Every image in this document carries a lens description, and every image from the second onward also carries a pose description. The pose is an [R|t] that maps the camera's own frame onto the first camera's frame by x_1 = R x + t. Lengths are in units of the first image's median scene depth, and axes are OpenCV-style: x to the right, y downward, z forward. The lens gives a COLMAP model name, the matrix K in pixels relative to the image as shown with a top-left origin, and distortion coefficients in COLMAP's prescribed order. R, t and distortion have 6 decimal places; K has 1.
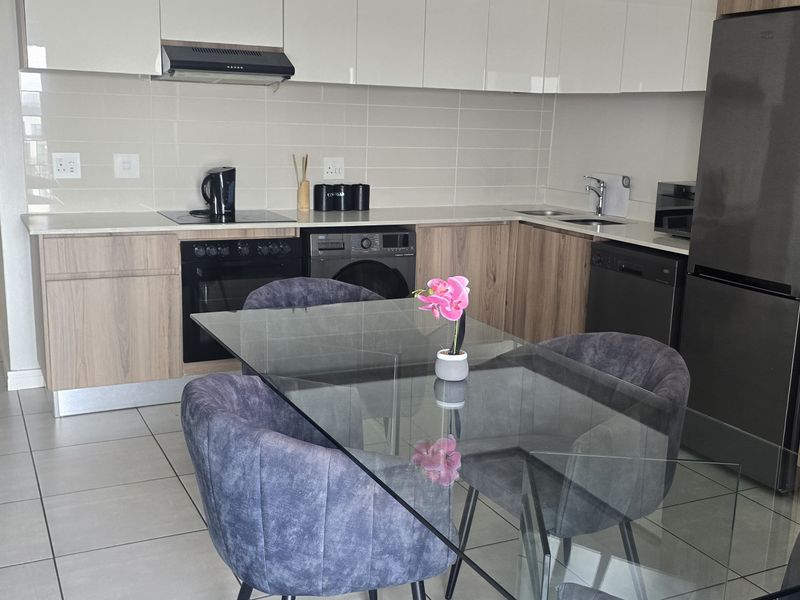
lens RADIAL K [[868.7, 0, 400.0], [0, 868.7, 300.0], [0, 0, 1]] dist [0.029681, 0.000855]
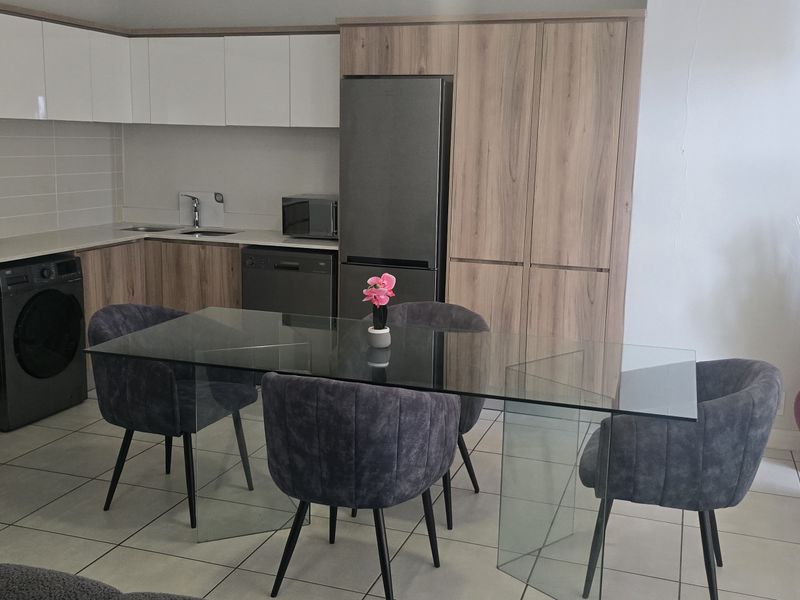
lens RADIAL K [[851.8, 0, 400.0], [0, 851.8, 300.0], [0, 0, 1]] dist [0.057370, 0.002751]
pose [[0.707291, -0.145125, 0.691865, -0.454804], [0.147545, 0.987452, 0.056291, -0.029808], [-0.691353, 0.062267, 0.719829, -0.012604]]
